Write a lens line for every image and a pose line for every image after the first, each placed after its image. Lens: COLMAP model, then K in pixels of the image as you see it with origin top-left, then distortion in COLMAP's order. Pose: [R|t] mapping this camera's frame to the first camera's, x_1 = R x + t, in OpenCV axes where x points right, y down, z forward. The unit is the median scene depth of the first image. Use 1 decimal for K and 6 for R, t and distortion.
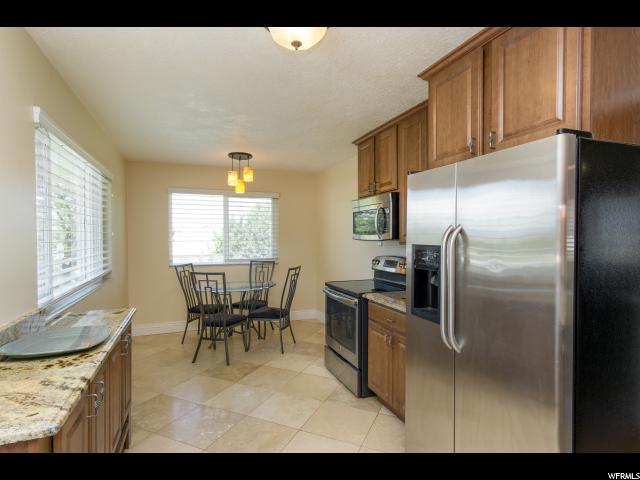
lens RADIAL K [[339.9, 0, 314.6], [0, 339.9, 239.8], [0, 0, 1]] dist [-0.002641, -0.002389]
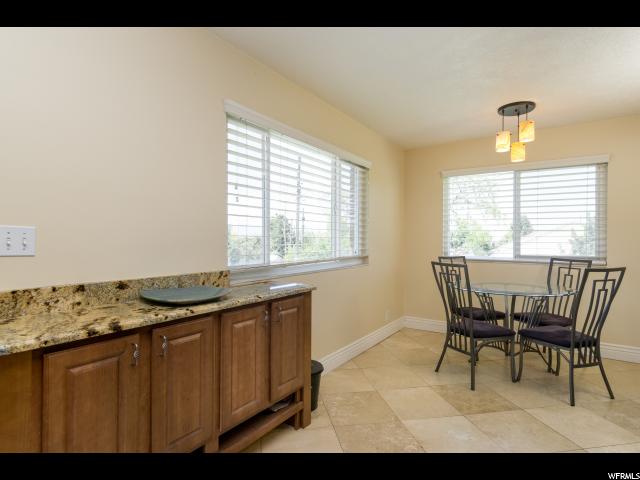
lens RADIAL K [[339.9, 0, 319.9], [0, 339.9, 237.4], [0, 0, 1]] dist [-0.002641, -0.002389]
pose [[0.562635, 0.001891, -0.826703, 0.145440], [-0.017639, 0.999797, -0.009718, 0.041152], [0.826517, 0.020050, 0.562554, 0.252847]]
